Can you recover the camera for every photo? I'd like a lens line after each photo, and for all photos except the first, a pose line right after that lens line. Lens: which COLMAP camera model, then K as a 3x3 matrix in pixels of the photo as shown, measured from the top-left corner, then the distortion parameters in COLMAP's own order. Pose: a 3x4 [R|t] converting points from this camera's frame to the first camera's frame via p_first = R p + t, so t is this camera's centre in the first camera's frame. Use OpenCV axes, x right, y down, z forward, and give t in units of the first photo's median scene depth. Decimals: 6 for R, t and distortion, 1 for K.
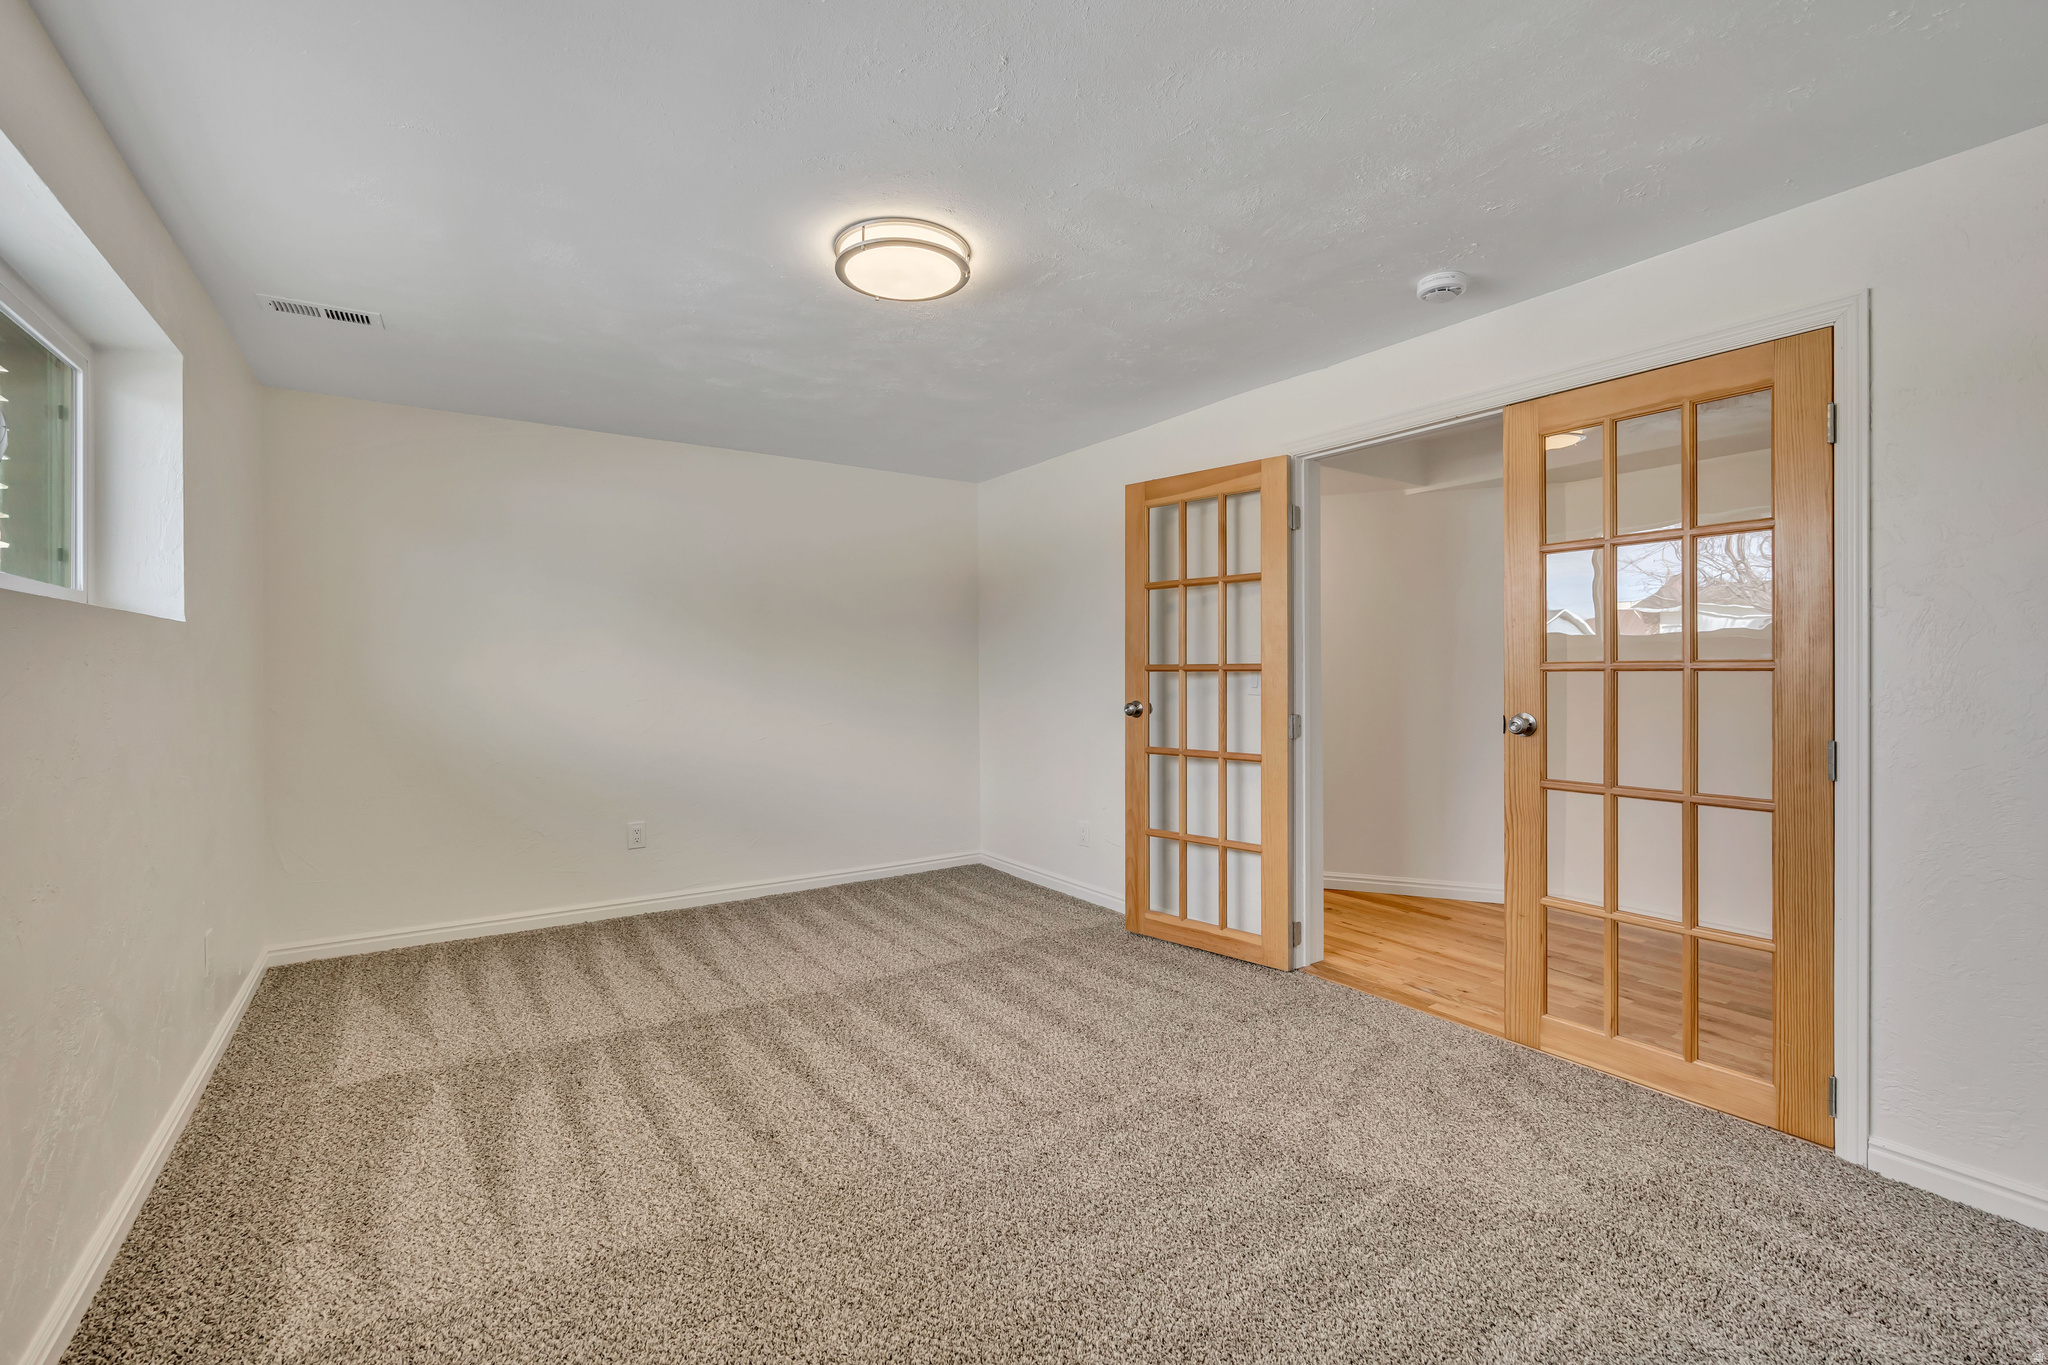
lens RADIAL K [[880.8, 0, 1025.5], [0, 880.8, 670.8], [0, 0, 1]] dist [-0.000347, -0.000048]
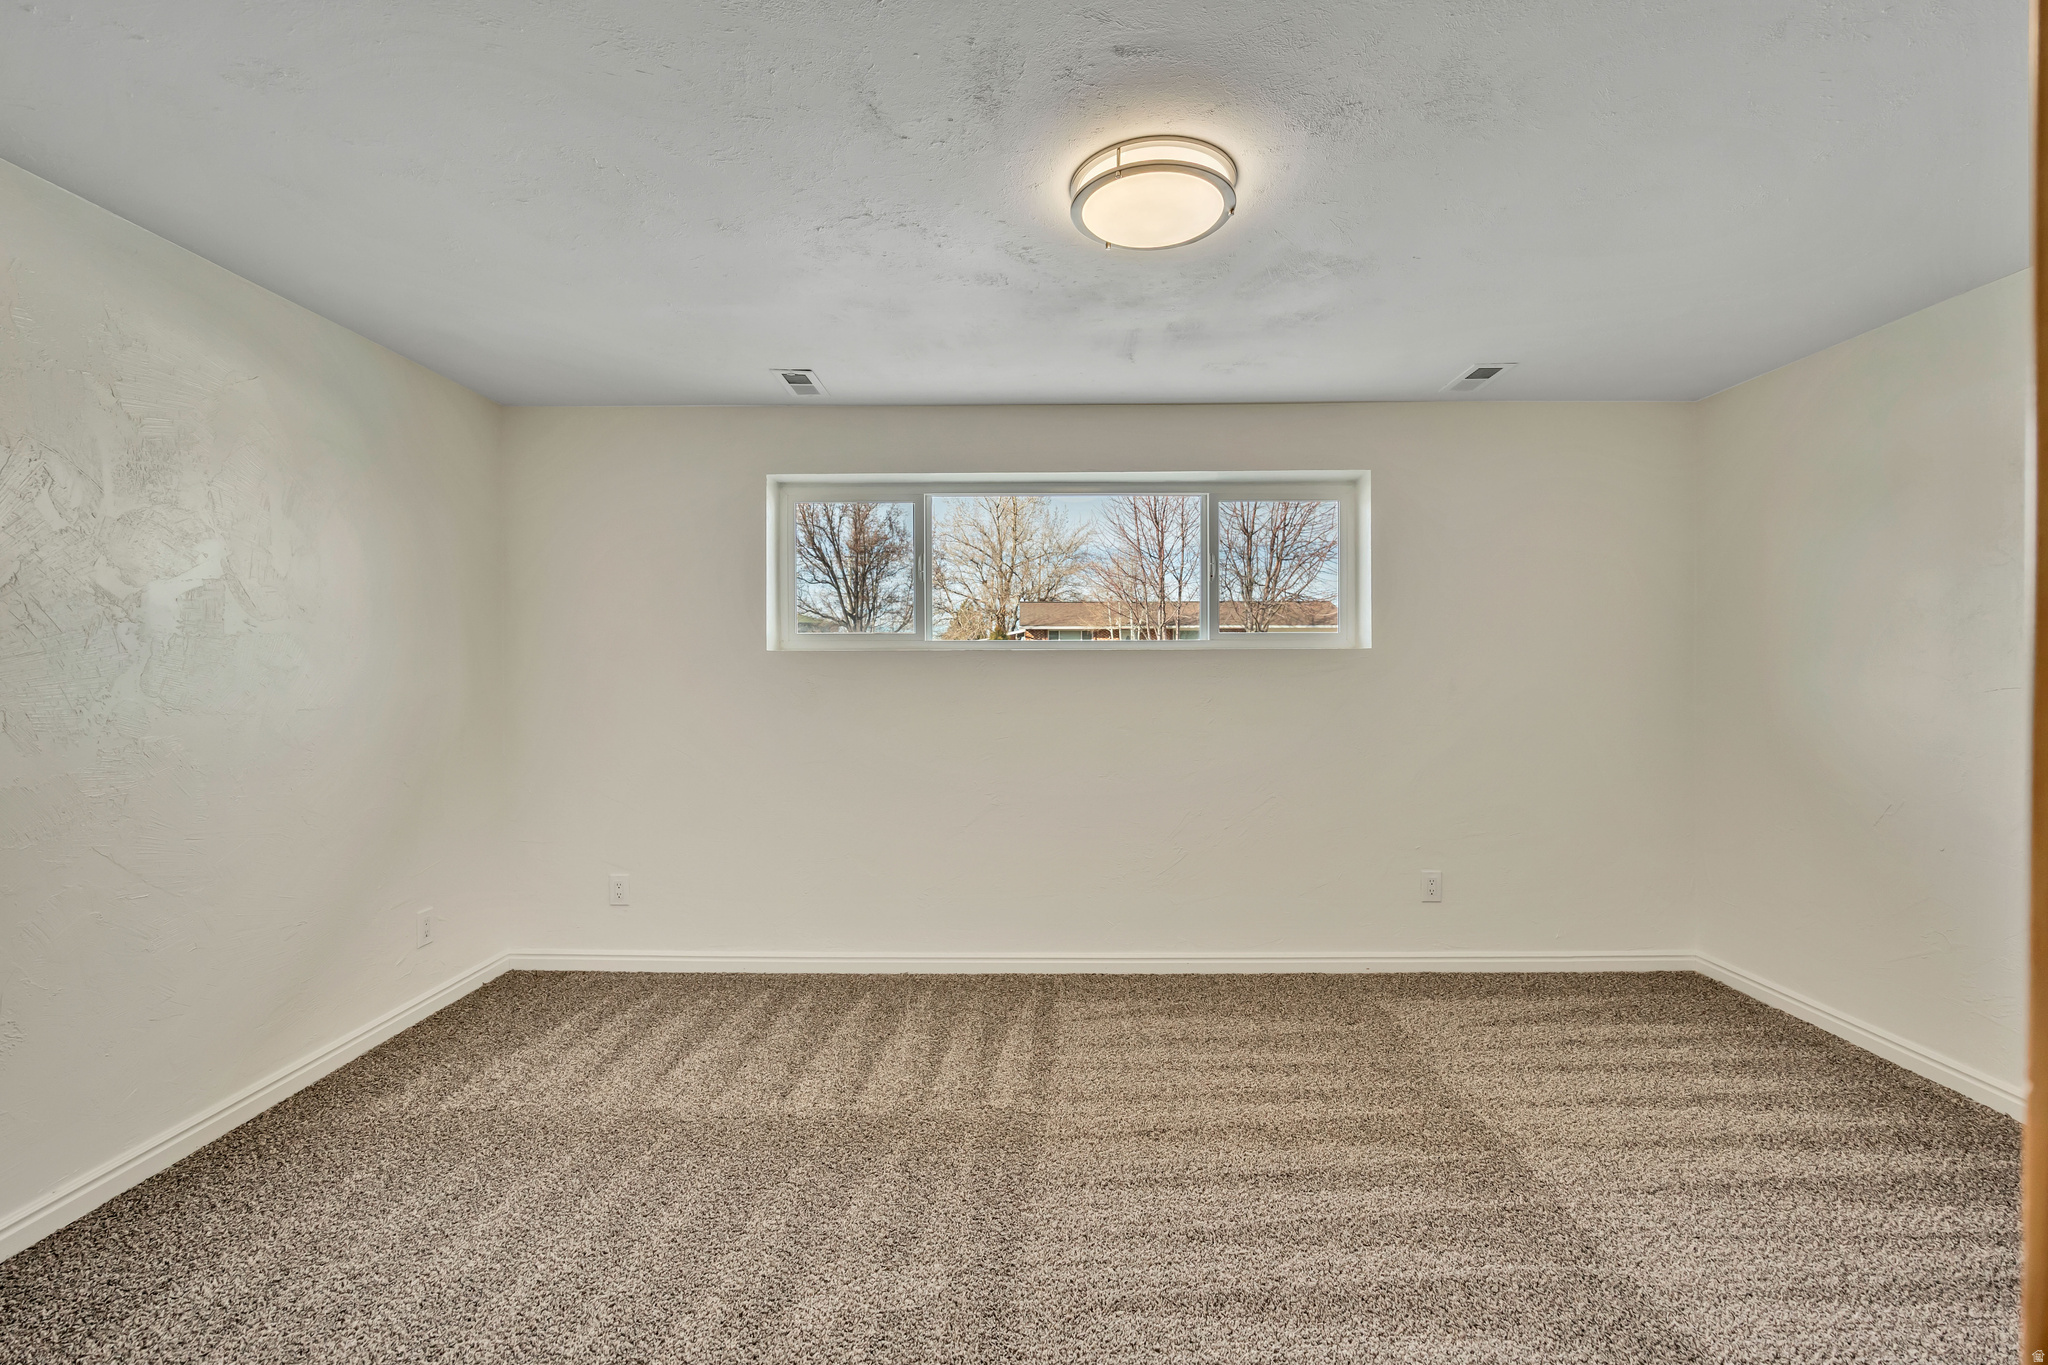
lens RADIAL K [[880.8, 0, 1025.5], [0, 880.8, 670.8], [0, 0, 1]] dist [-0.000347, -0.000048]
pose [[-0.570852, 0.006186, -0.821029, 0.492392], [0.003246, 0.999981, 0.005277, -0.023400], [0.821046, 0.000347, -0.570861, 1.110761]]
